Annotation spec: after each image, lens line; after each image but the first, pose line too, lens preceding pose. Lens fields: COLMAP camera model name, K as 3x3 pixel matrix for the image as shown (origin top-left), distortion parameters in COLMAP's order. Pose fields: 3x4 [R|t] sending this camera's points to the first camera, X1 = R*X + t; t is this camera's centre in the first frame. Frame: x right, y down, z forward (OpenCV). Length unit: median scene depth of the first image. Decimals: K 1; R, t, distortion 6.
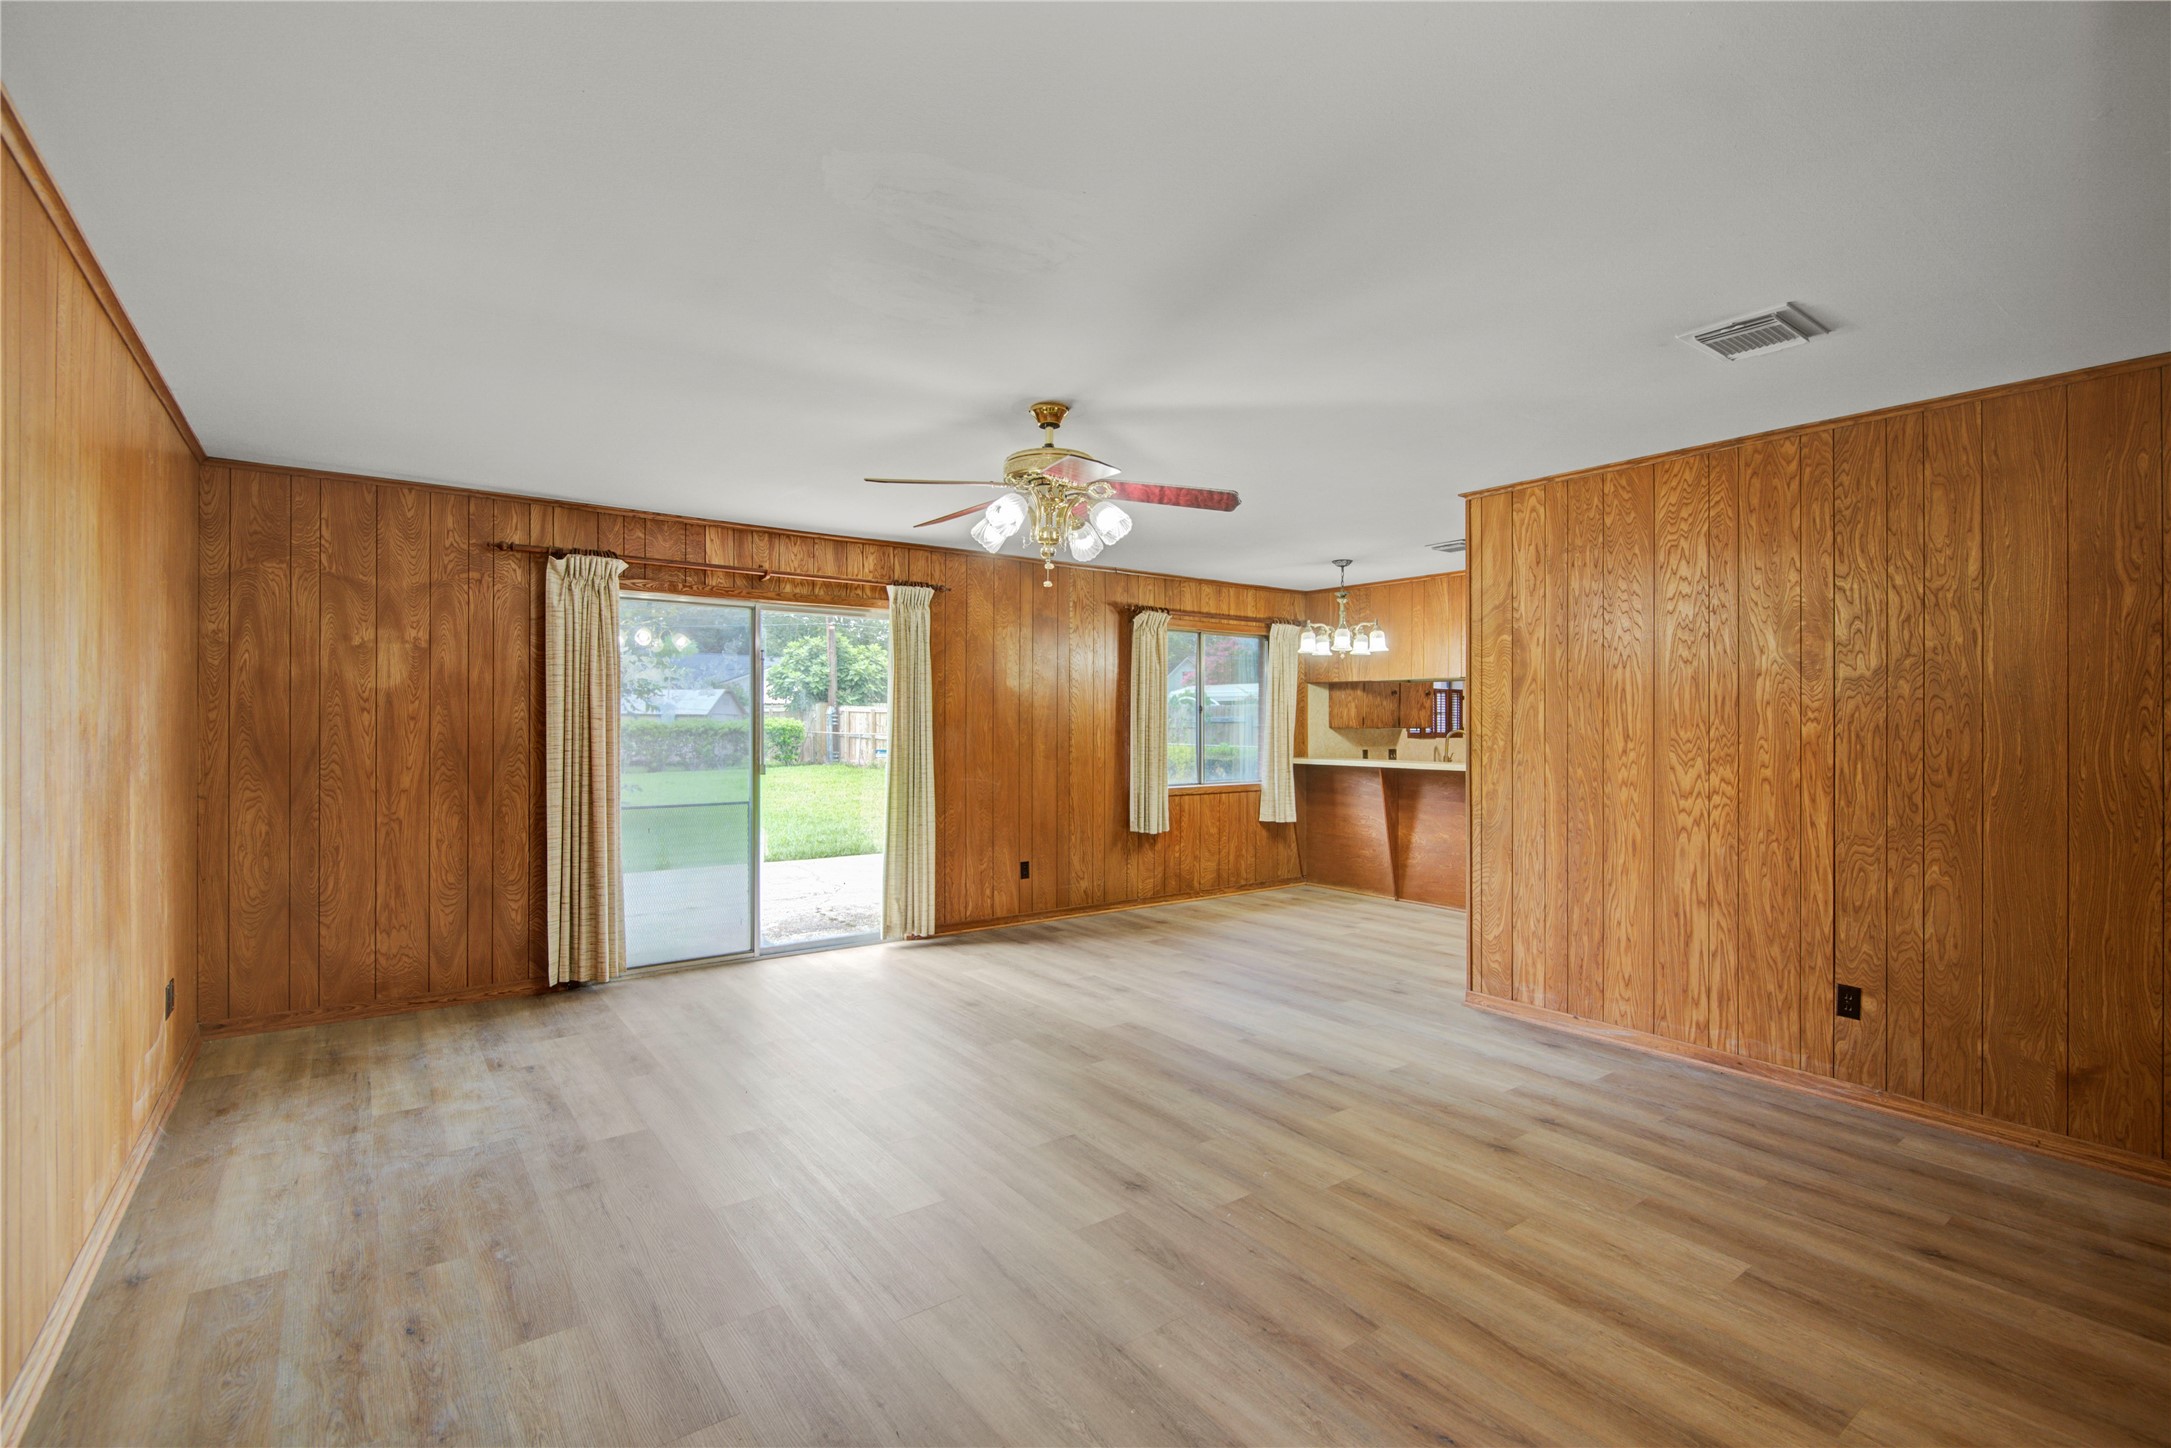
lens RADIAL K [[984.6, 0, 1084.0], [0, 984.6, 717.9], [0, 0, 1]] dist [0.006553, -0.006446]
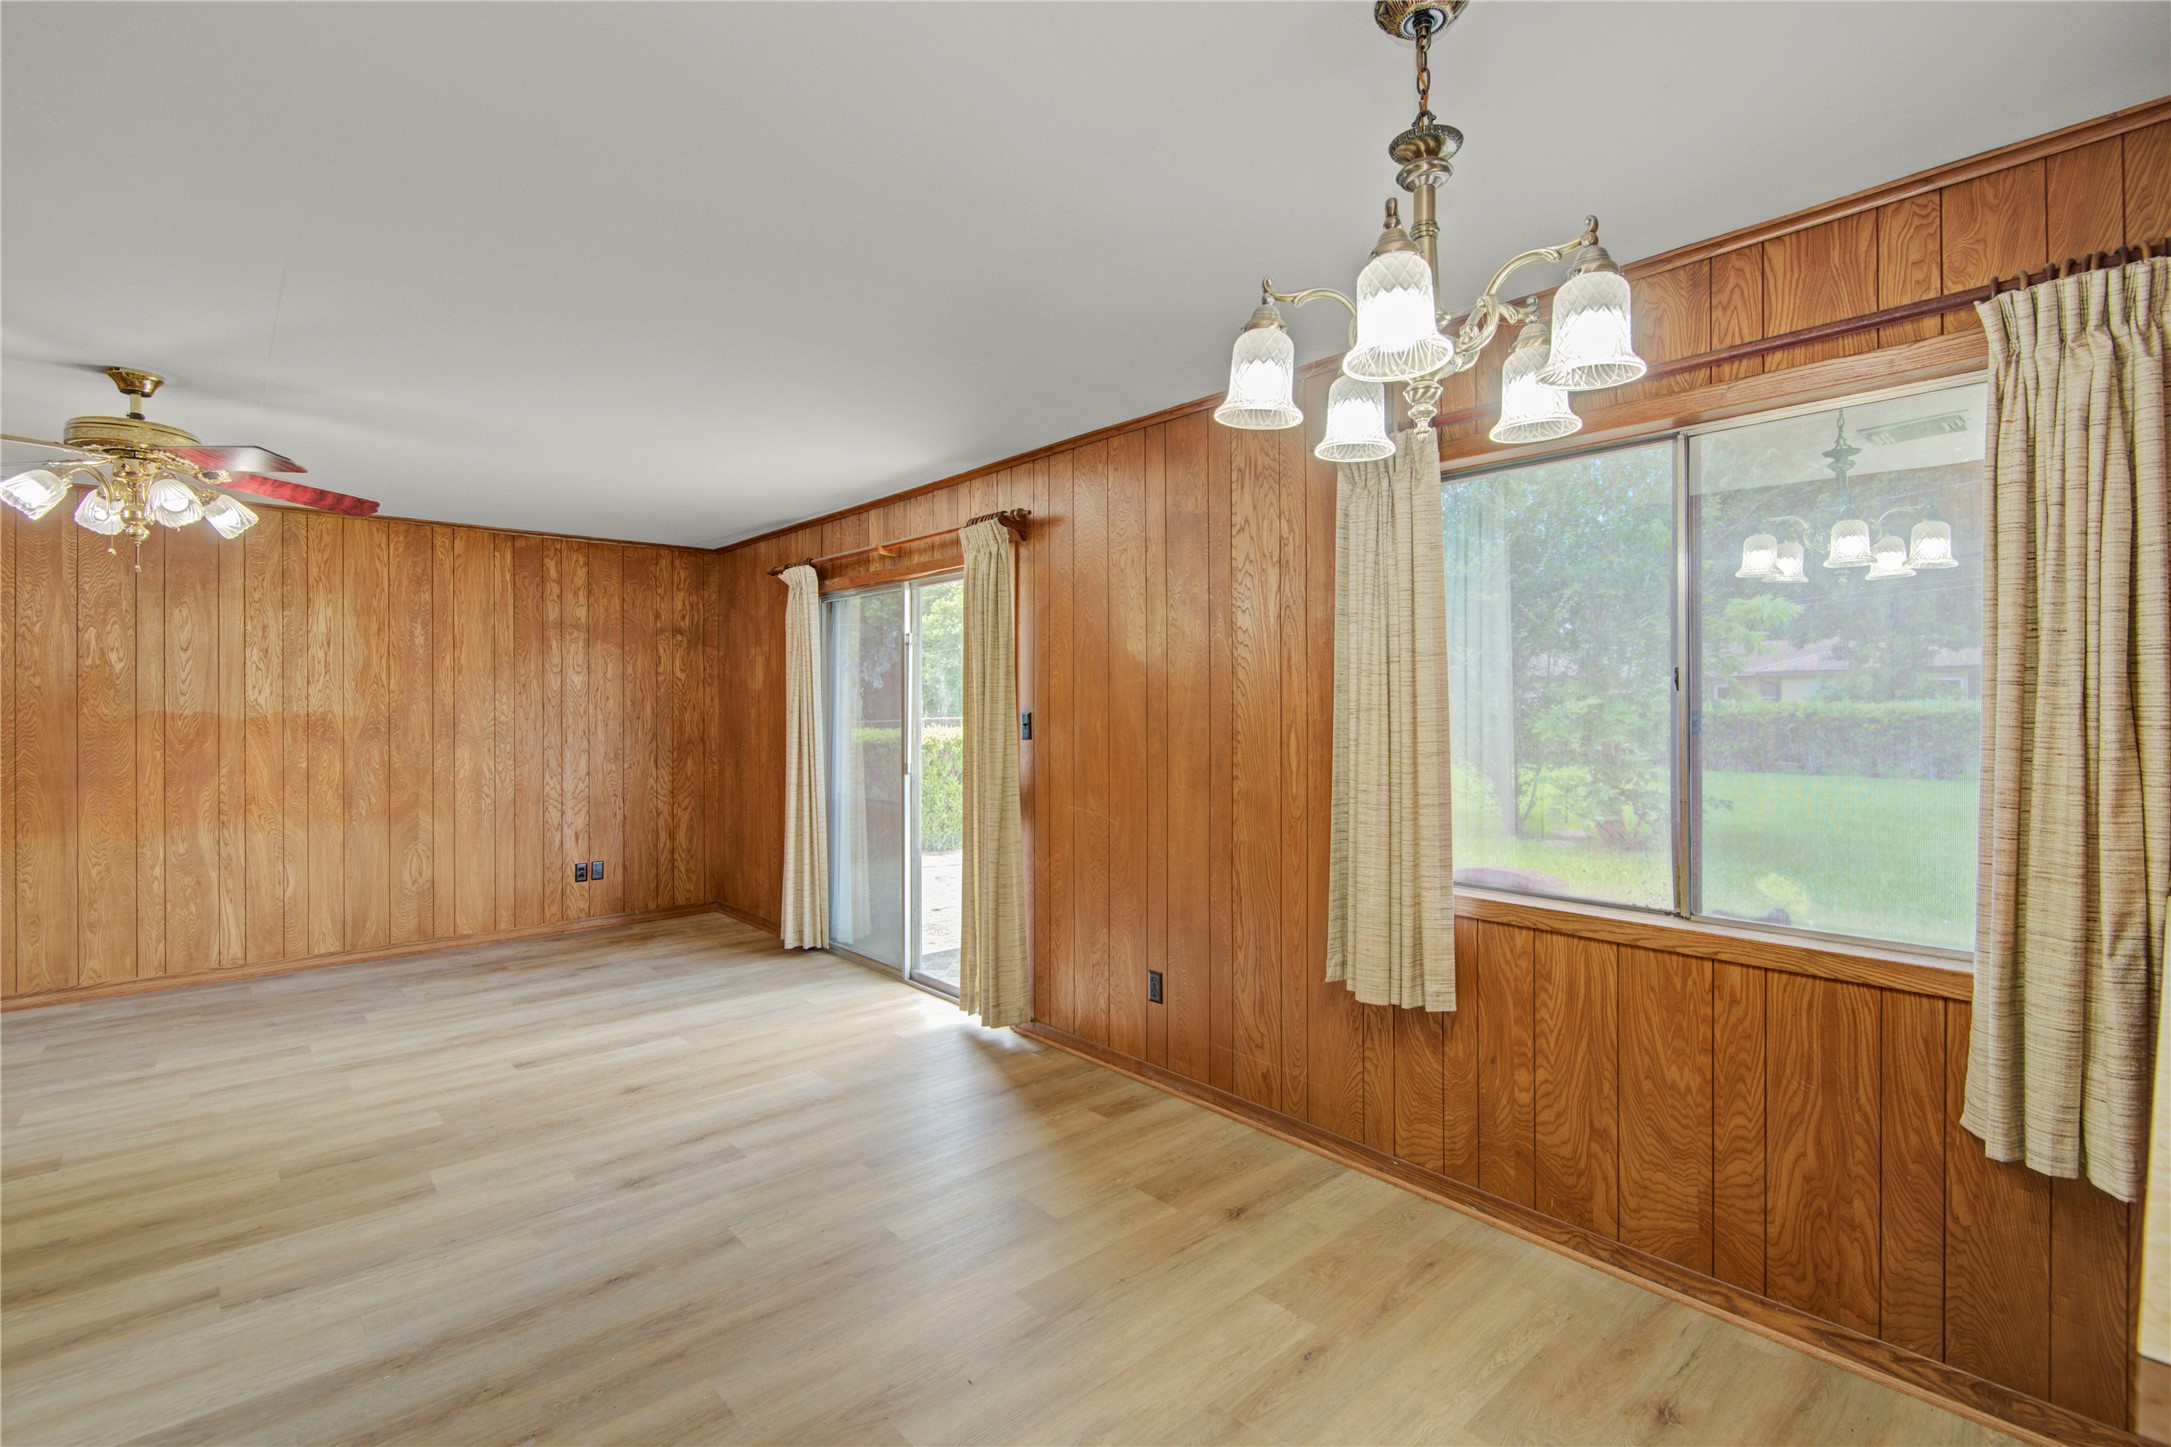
lens RADIAL K [[984.6, 0, 1086.2], [0, 984.6, 706.2], [0, 0, 1]] dist [0.006553, -0.006446]
pose [[0.089085, -0.003164, -0.996019, 0.646879], [0.006815, 0.999973, -0.002567, -0.000381], [0.996001, -0.006559, 0.089104, 1.227639]]
